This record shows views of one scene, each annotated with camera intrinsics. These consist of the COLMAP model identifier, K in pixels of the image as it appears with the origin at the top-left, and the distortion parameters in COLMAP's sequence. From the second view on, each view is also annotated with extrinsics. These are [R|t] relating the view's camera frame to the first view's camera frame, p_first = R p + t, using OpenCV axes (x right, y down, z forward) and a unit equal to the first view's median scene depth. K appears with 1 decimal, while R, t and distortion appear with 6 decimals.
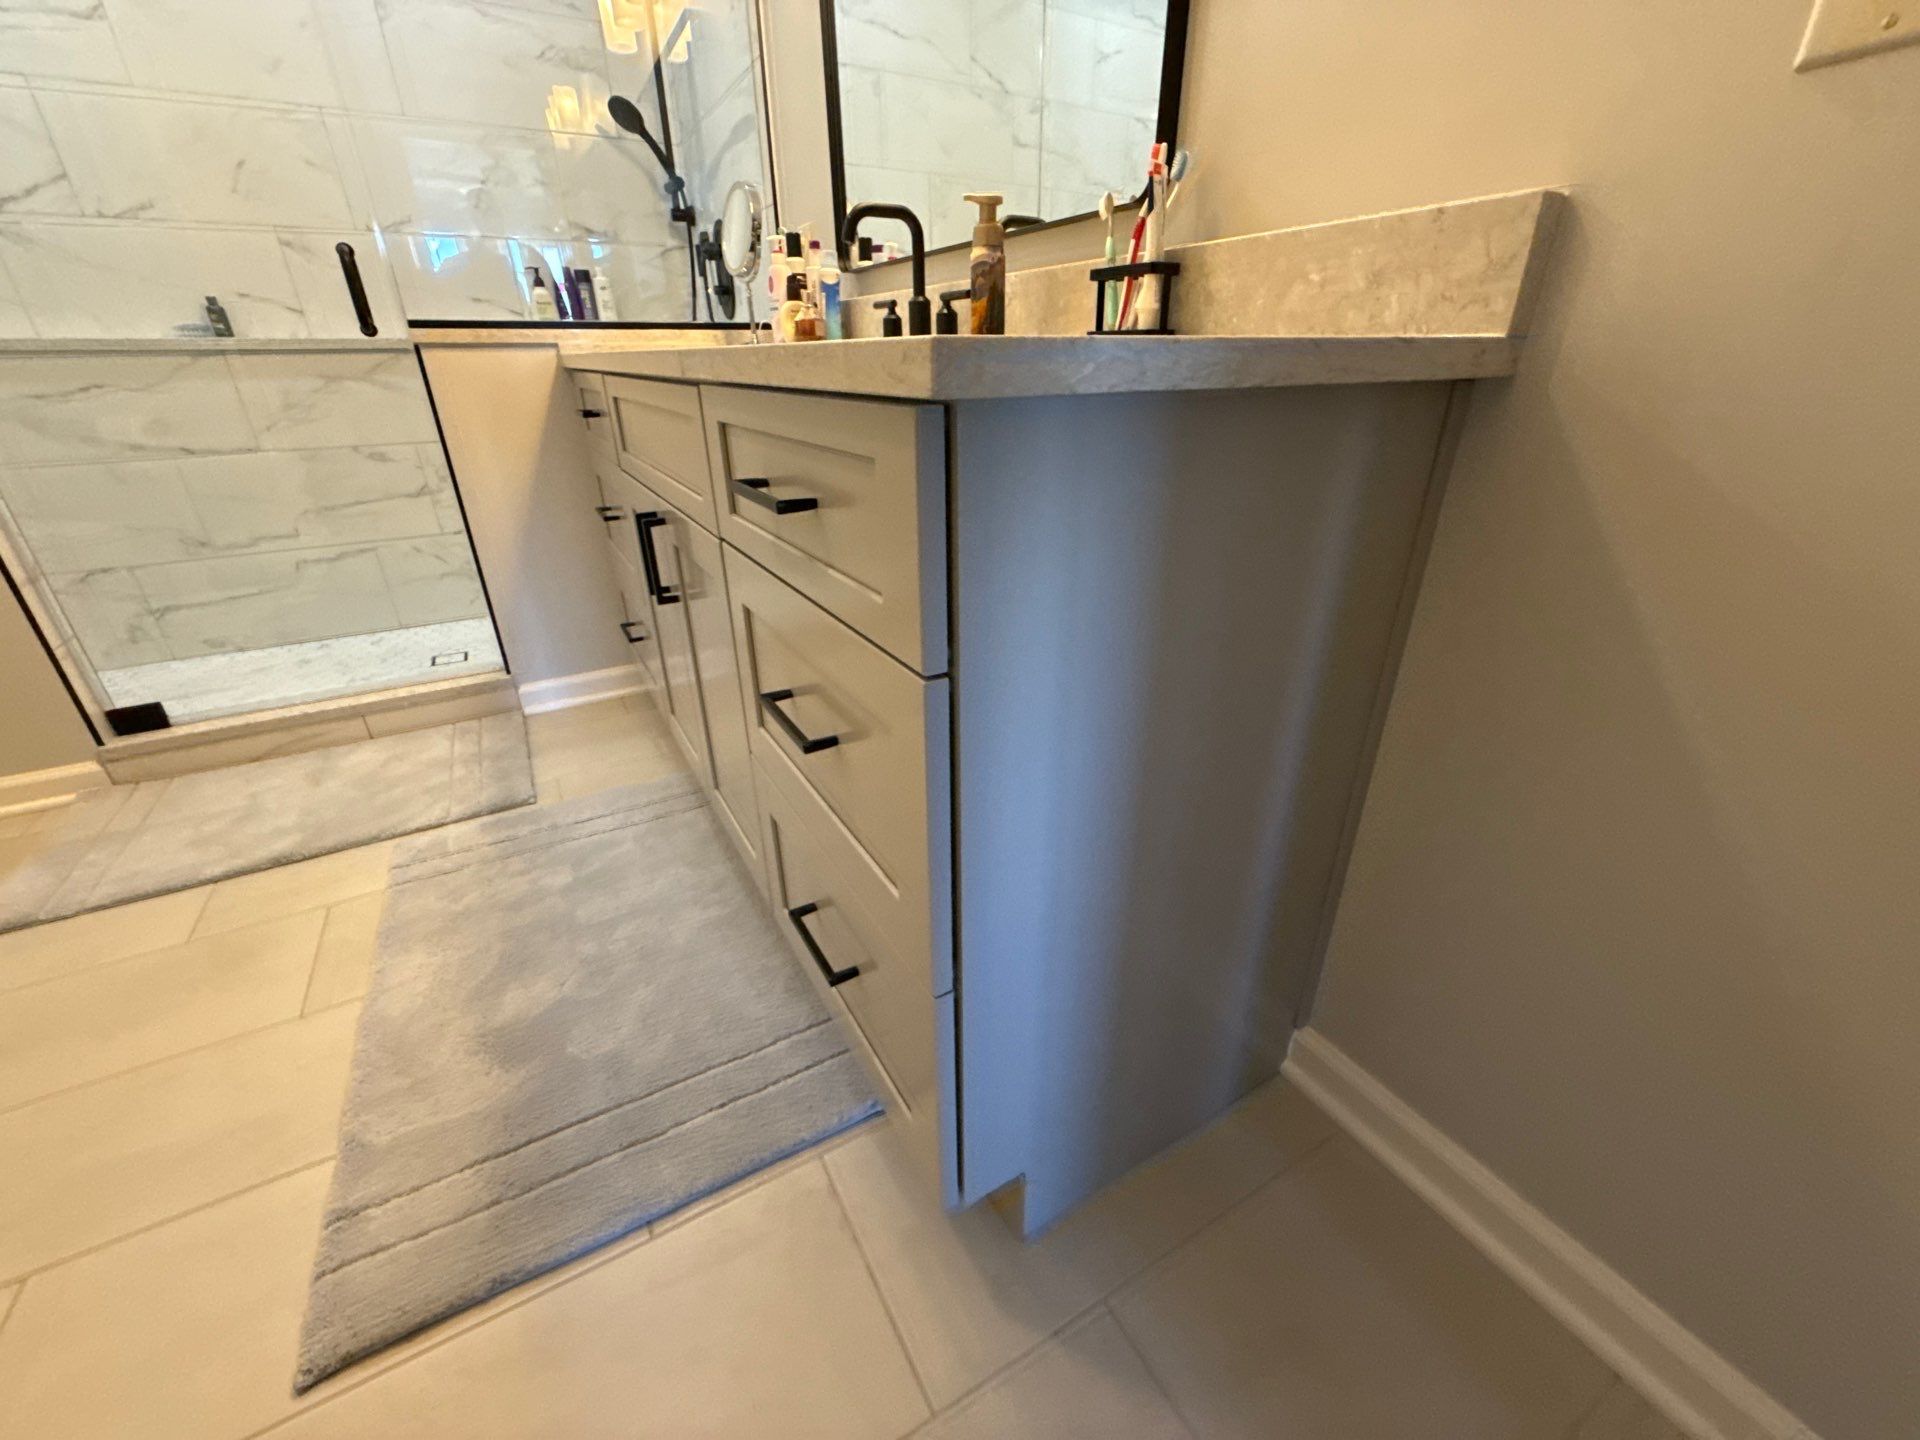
lens RADIAL K [[766.4, 0, 960.5], [0, 766.4, 720.1], [0, 0, 1]] dist [-0.000332, 0.000261]
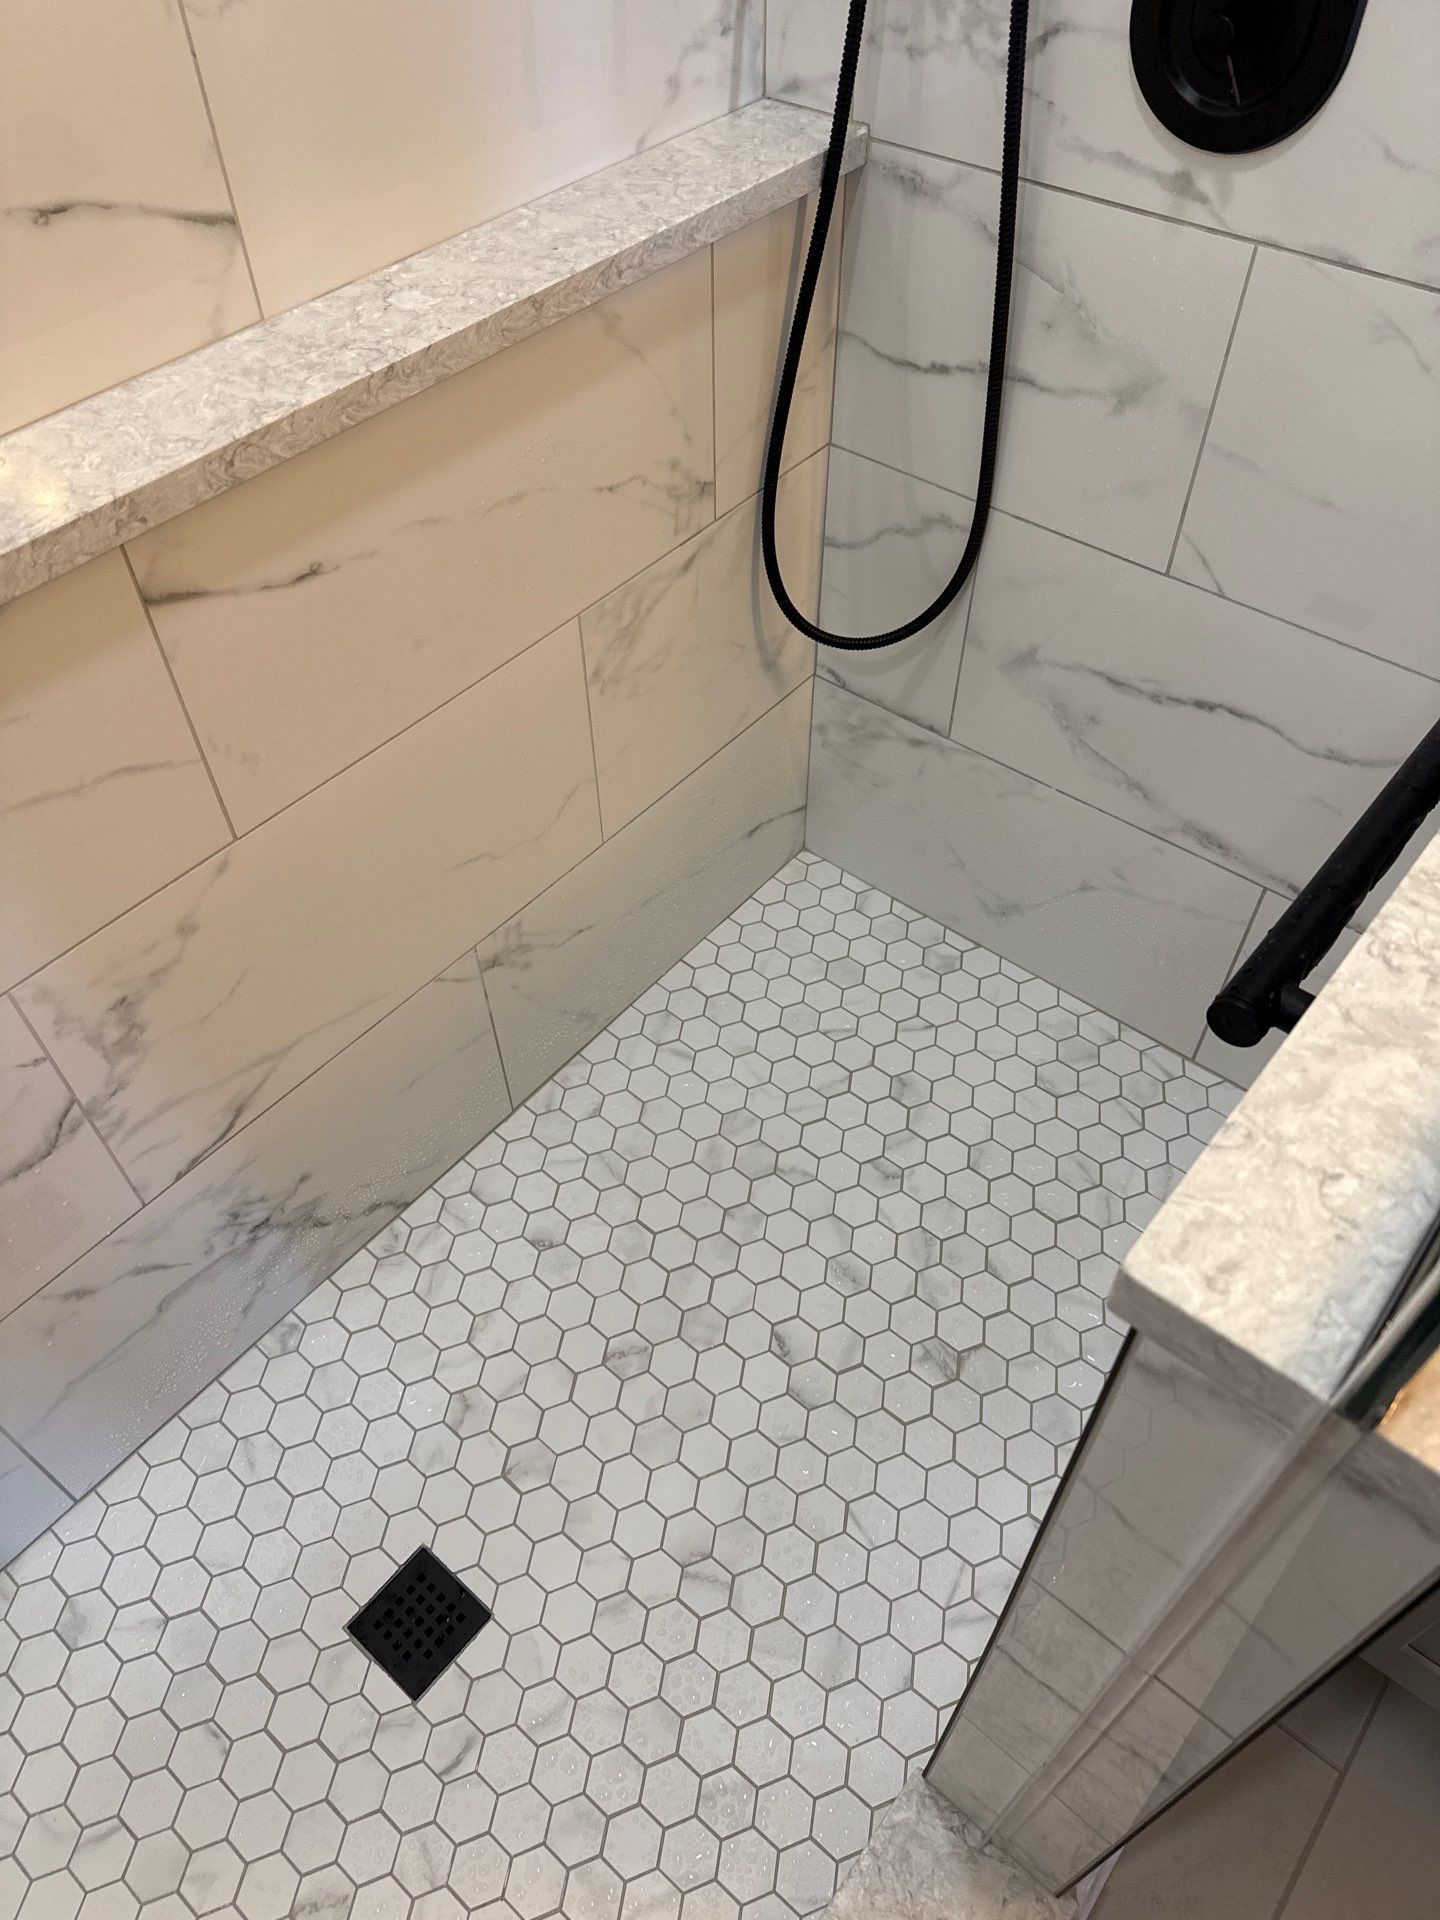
lens RADIAL K [[1349.1, 0, 703.9], [0, 1349.1, 968.2], [0, 0, 1]] dist [0.065931, -0.092225]
pose [[0.937714, -0.269654, 0.219040, -0.787889], [0.161028, 0.896045, 0.413731, -0.645560], [-0.307834, -0.352690, 0.883656, 0.768012]]
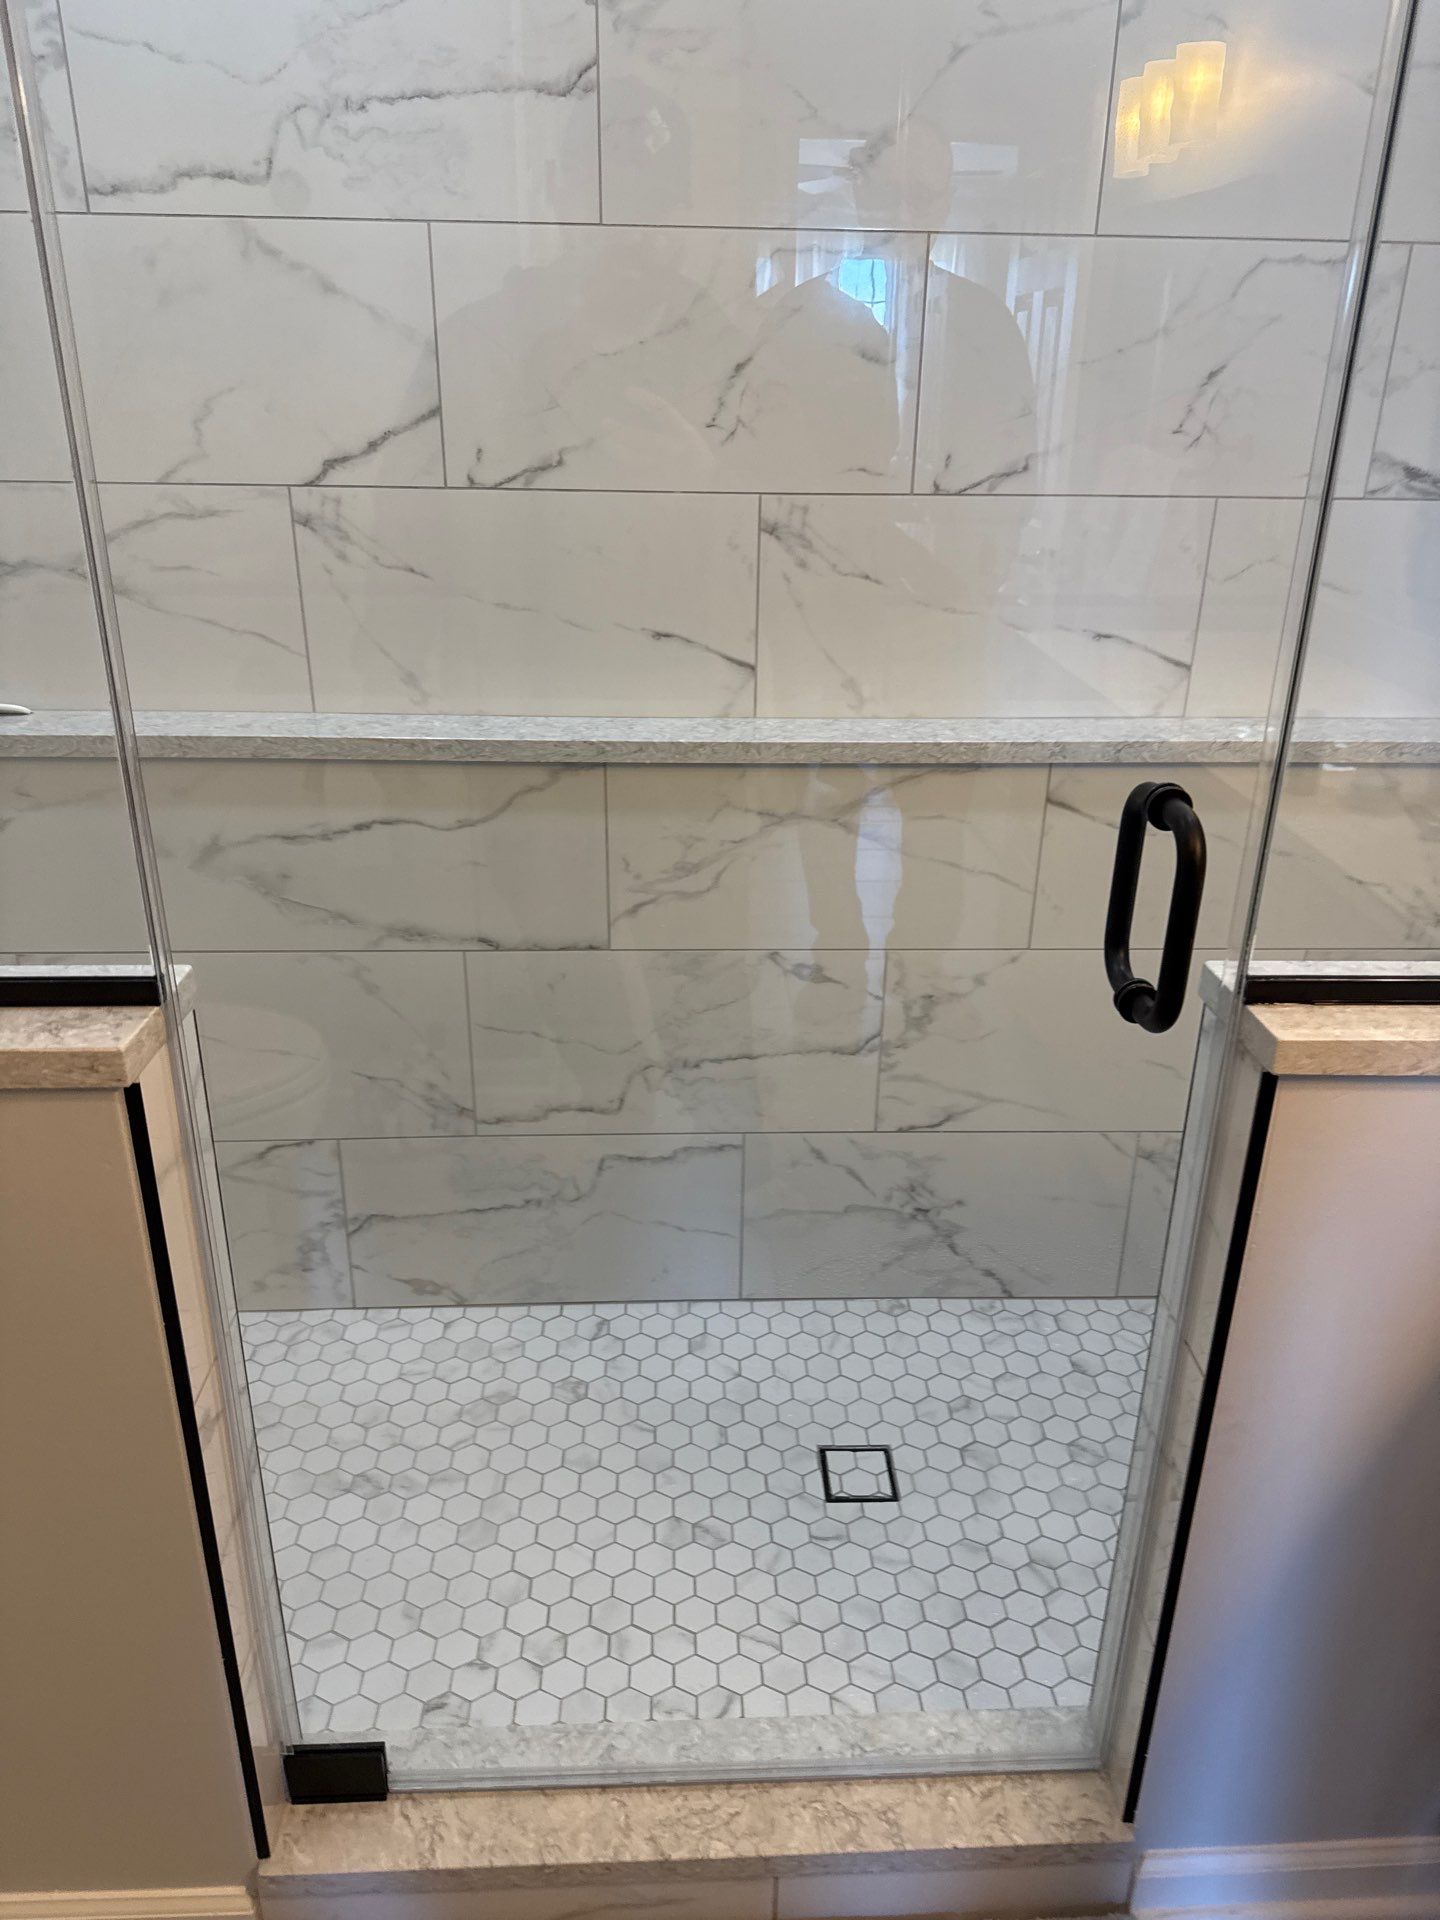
lens RADIAL K [[1349.1, 0, 729.8], [0, 1349.1, 955.5], [0, 0, 1]] dist [0.065931, -0.092225]
pose [[0.889457, 0.199028, -0.411406, -0.617521], [-0.218606, 0.975813, -0.000550, -0.438142], [0.401346, 0.090425, 0.911452, 0.347821]]
